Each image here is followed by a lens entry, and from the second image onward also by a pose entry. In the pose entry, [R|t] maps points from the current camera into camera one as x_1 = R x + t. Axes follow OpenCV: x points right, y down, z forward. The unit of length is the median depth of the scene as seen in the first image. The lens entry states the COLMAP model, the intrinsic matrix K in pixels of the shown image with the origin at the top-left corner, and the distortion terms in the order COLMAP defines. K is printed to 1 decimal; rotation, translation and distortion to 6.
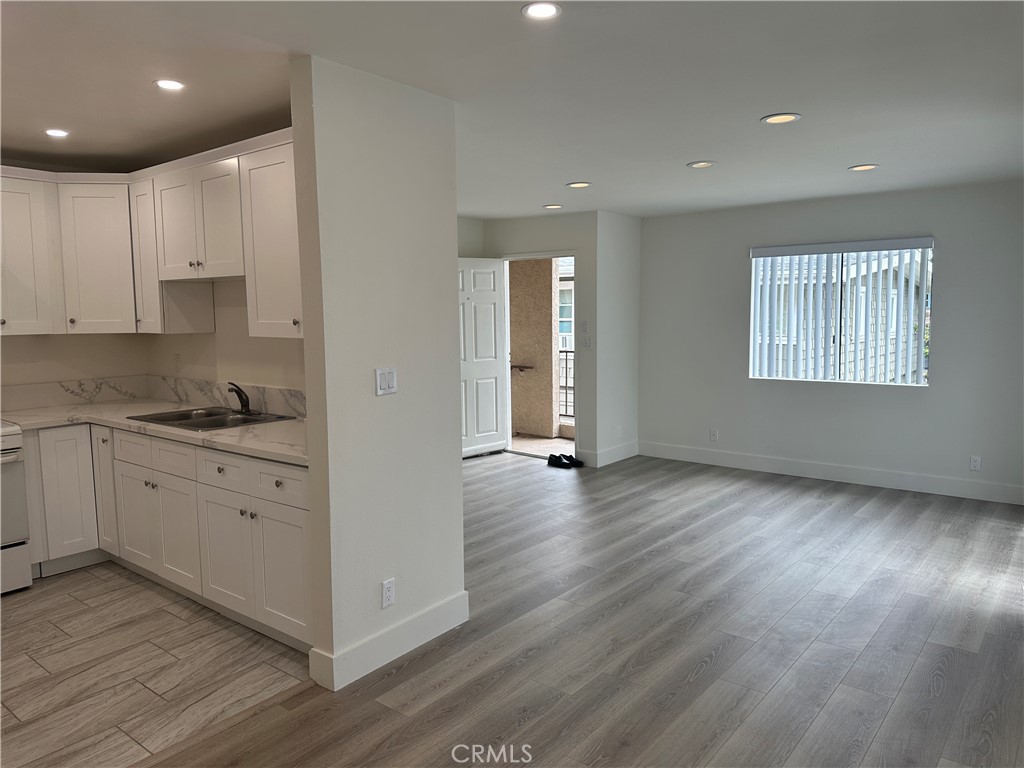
lens RADIAL K [[725.9, 0, 508.3], [0, 725.9, 376.5], [0, 0, 1]] dist [0.066759, -0.097487]
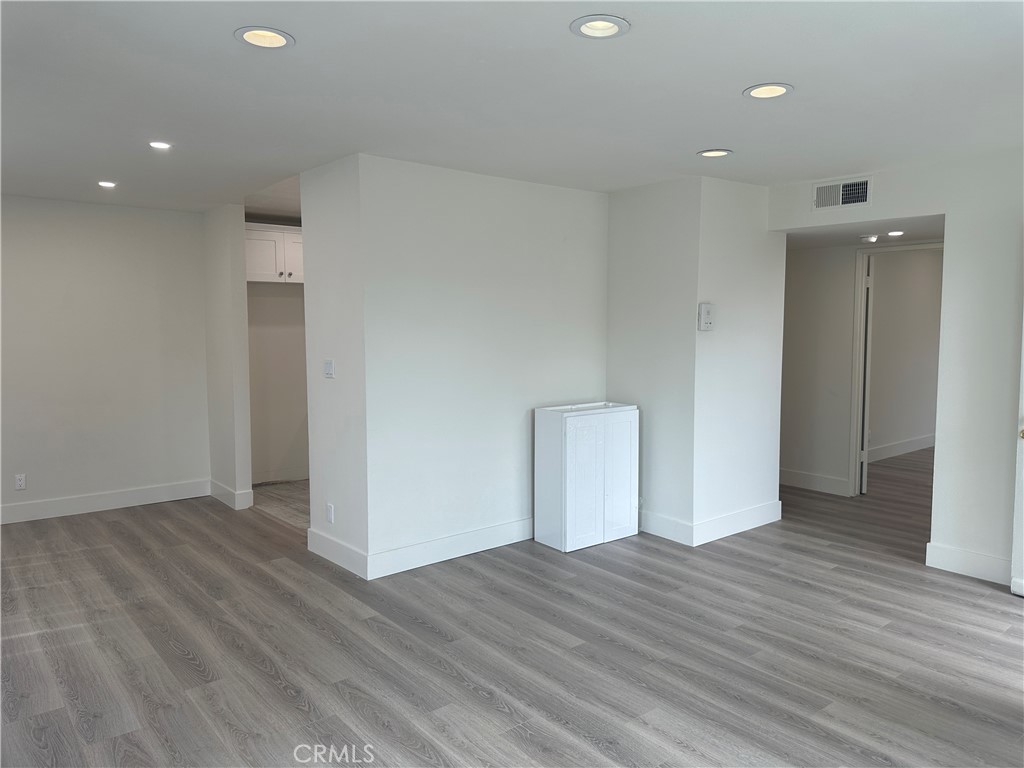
lens RADIAL K [[725.9, 0, 509.2], [0, 725.9, 382.2], [0, 0, 1]] dist [0.066759, -0.097487]
pose [[-0.204037, 0.091625, -0.974666, 0.945205], [-0.088890, 0.989764, 0.111652, -0.130065], [0.974919, 0.109419, -0.193804, 1.302588]]
